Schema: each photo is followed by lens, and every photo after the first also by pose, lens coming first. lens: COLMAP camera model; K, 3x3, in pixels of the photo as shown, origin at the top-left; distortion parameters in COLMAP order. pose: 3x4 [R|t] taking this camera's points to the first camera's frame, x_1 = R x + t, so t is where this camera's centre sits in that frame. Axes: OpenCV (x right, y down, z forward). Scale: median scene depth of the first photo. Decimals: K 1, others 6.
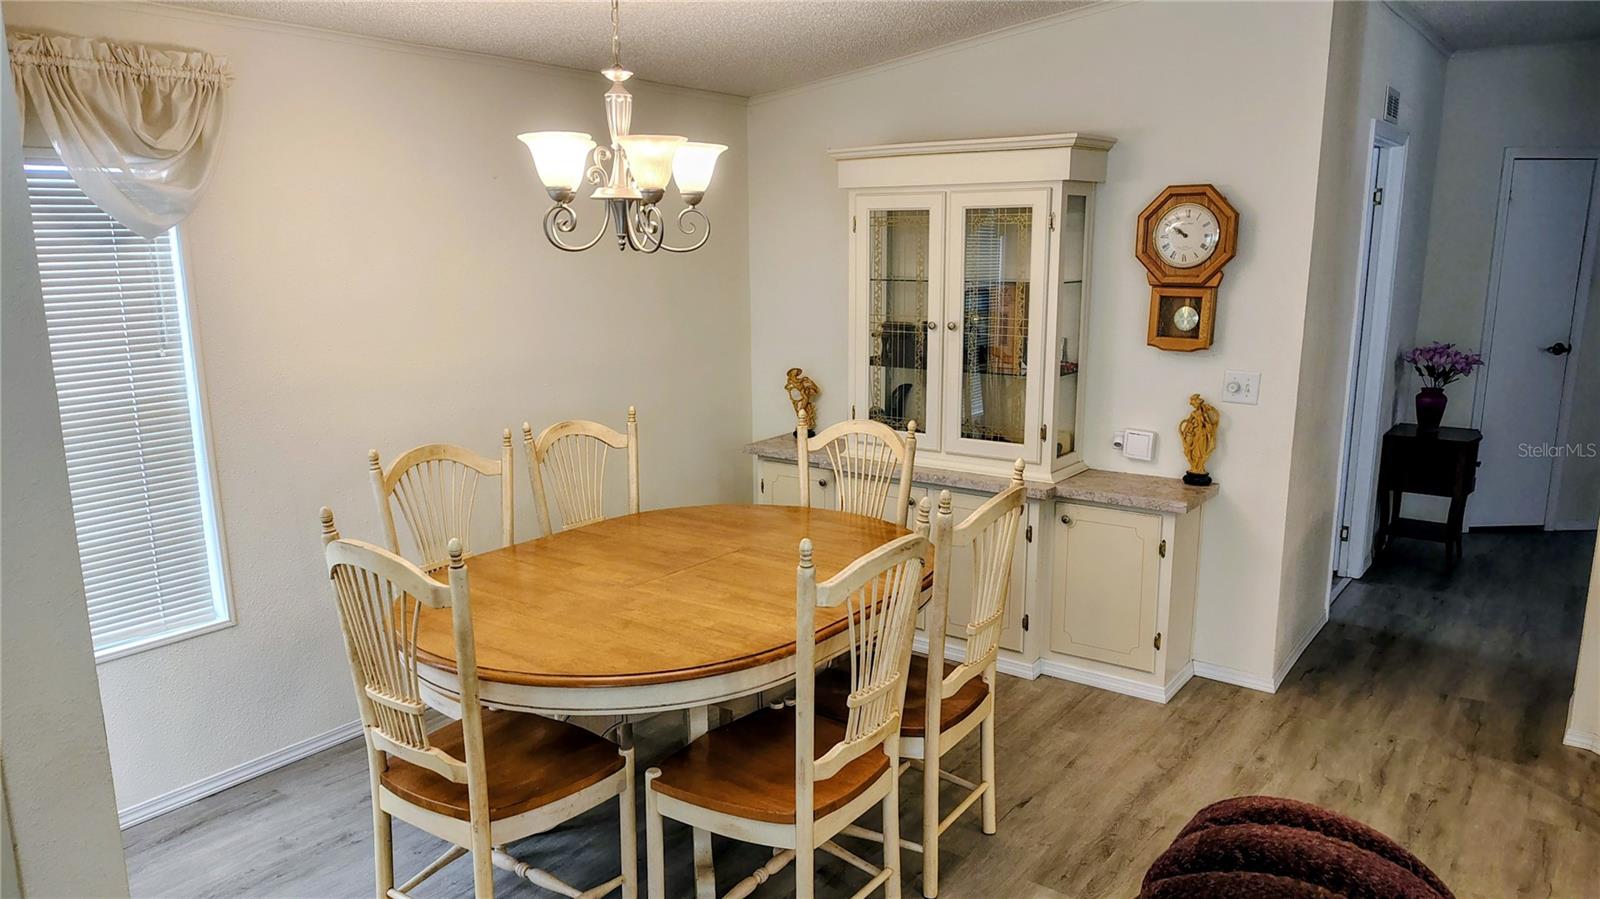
lens RADIAL K [[1103.4, 0, 799.8], [0, 1103.4, 473.4], [0, 0, 1]] dist [0.018656, -0.013605]
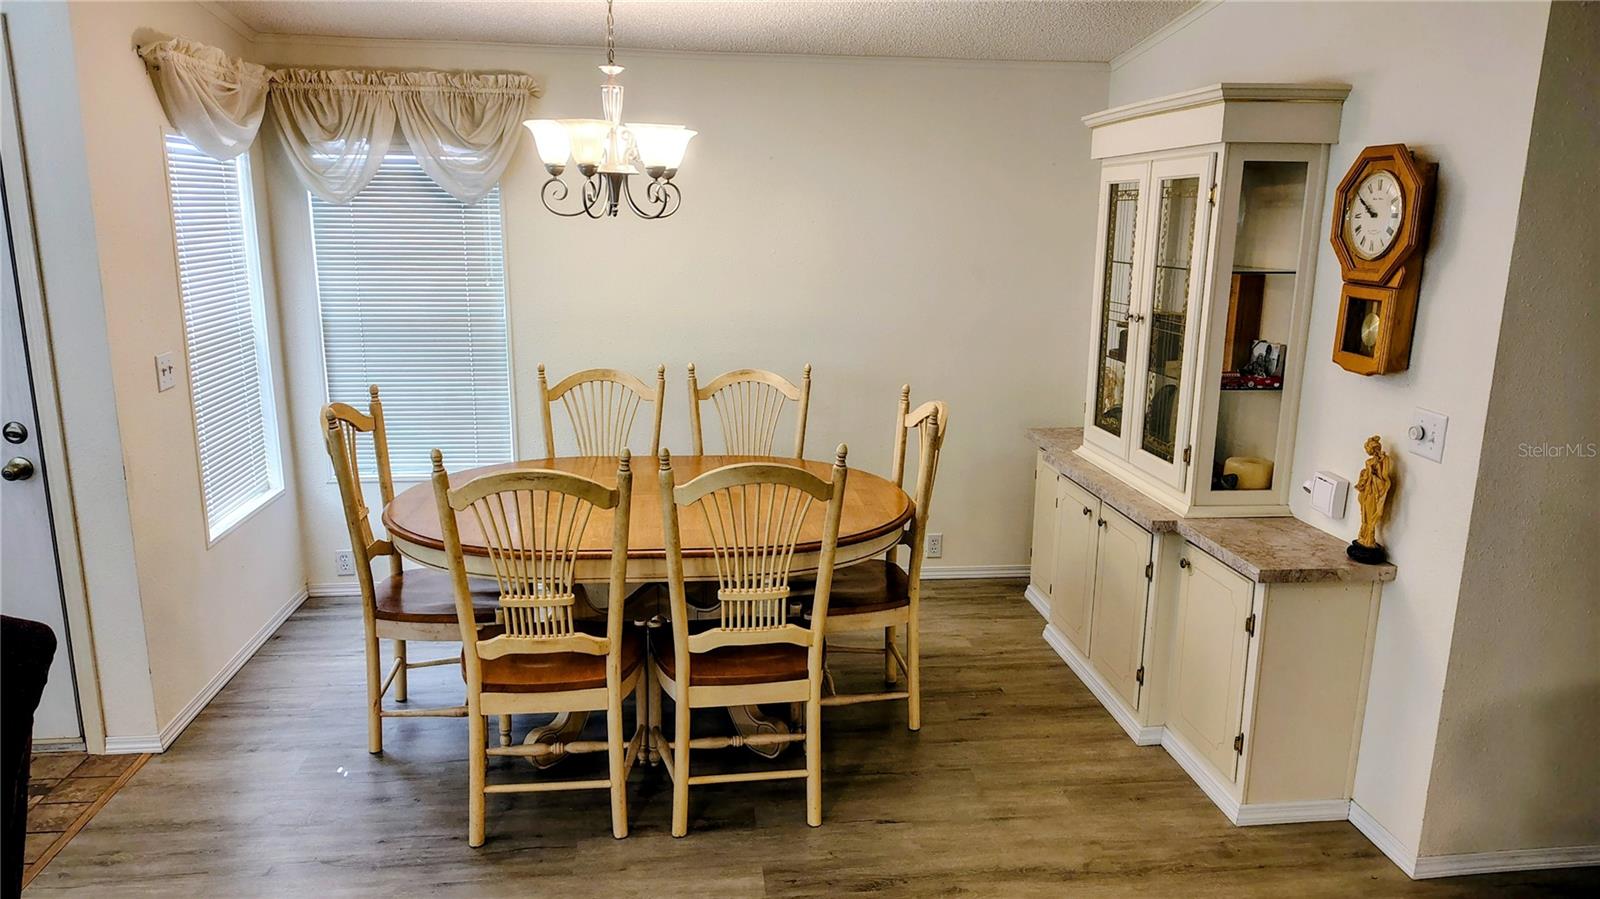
lens RADIAL K [[1103.4, 0, 803.1], [0, 1103.4, 465.8], [0, 0, 1]] dist [0.018656, -0.013605]
pose [[0.682575, 0.176721, -0.709127, 0.634957], [-0.169113, 0.982181, 0.081987, -0.049526], [0.710980, 0.063960, 0.700298, 0.234455]]
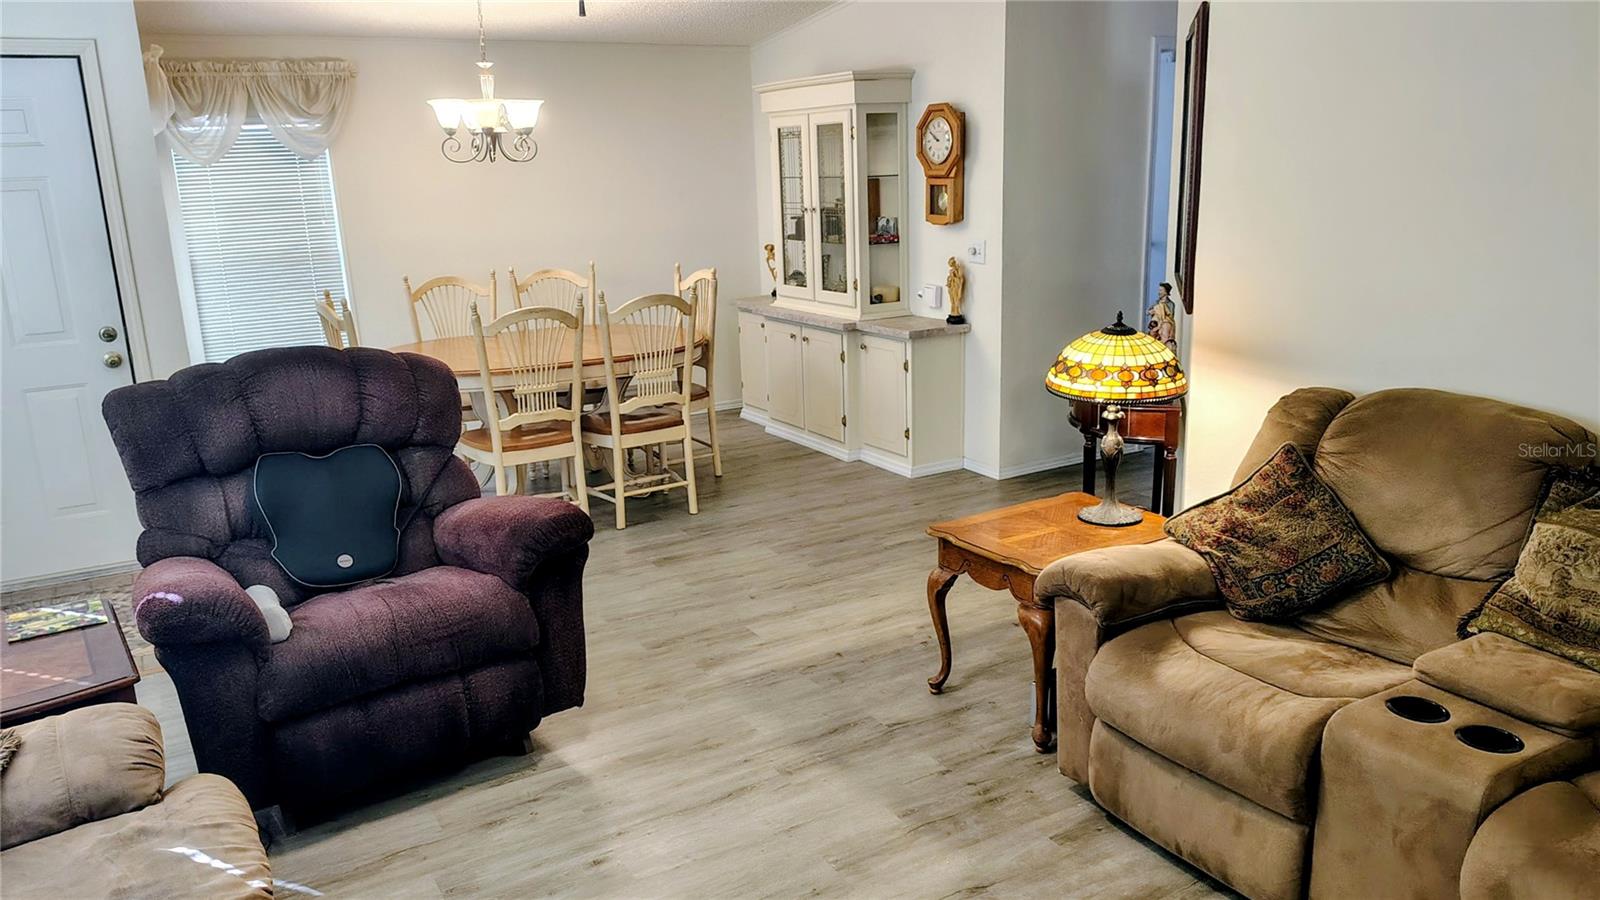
lens RADIAL K [[1176.0, 0, 805.1], [0, 1176.0, 458.6], [0, 0, 1]] dist [0.019615, -0.018367]
pose [[0.918092, 0.073239, -0.389541, 0.796562], [-0.054379, 0.996761, 0.059241, 0.103466], [0.392619, -0.033206, 0.919102, -0.431012]]
